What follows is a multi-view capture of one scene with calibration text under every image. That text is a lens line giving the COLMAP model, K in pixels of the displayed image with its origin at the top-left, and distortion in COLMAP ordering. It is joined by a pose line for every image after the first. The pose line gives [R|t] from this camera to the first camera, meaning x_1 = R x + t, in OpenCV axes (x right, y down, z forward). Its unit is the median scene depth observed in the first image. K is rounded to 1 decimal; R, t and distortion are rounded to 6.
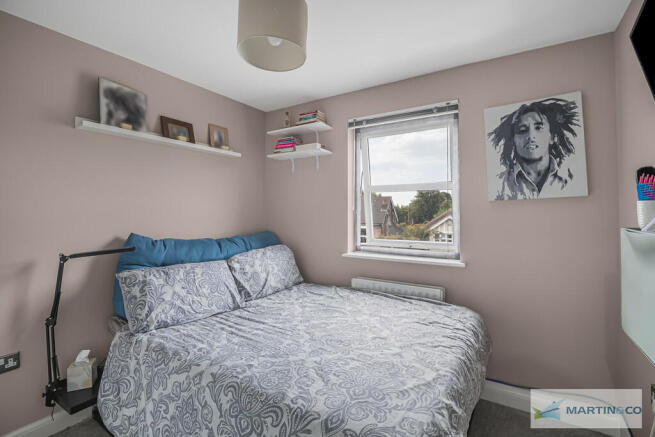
lens RADIAL K [[298.6, 0, 324.7], [0, 298.6, 215.4], [0, 0, 1]] dist [-0.015178, -0.001319]
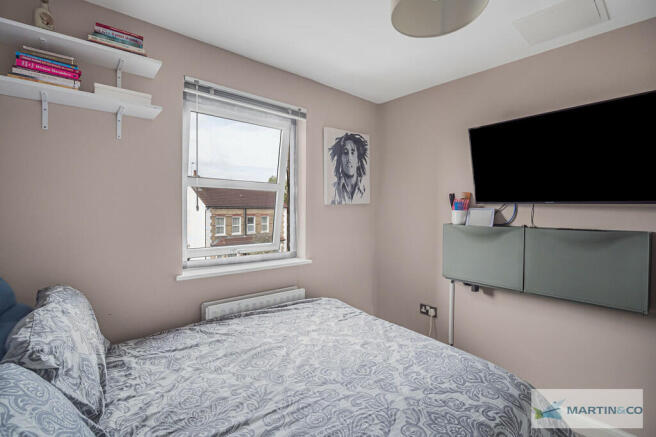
lens RADIAL K [[297.7, 0, 328.0], [0, 297.7, 218.5], [0, 0, 1]] dist [-0.013229, -0.000456]
pose [[0.310157, -0.025643, 0.950339, -0.634764], [-0.003373, 0.999600, 0.028074, -0.027695], [-0.950679, -0.011913, 0.309946, 0.662664]]
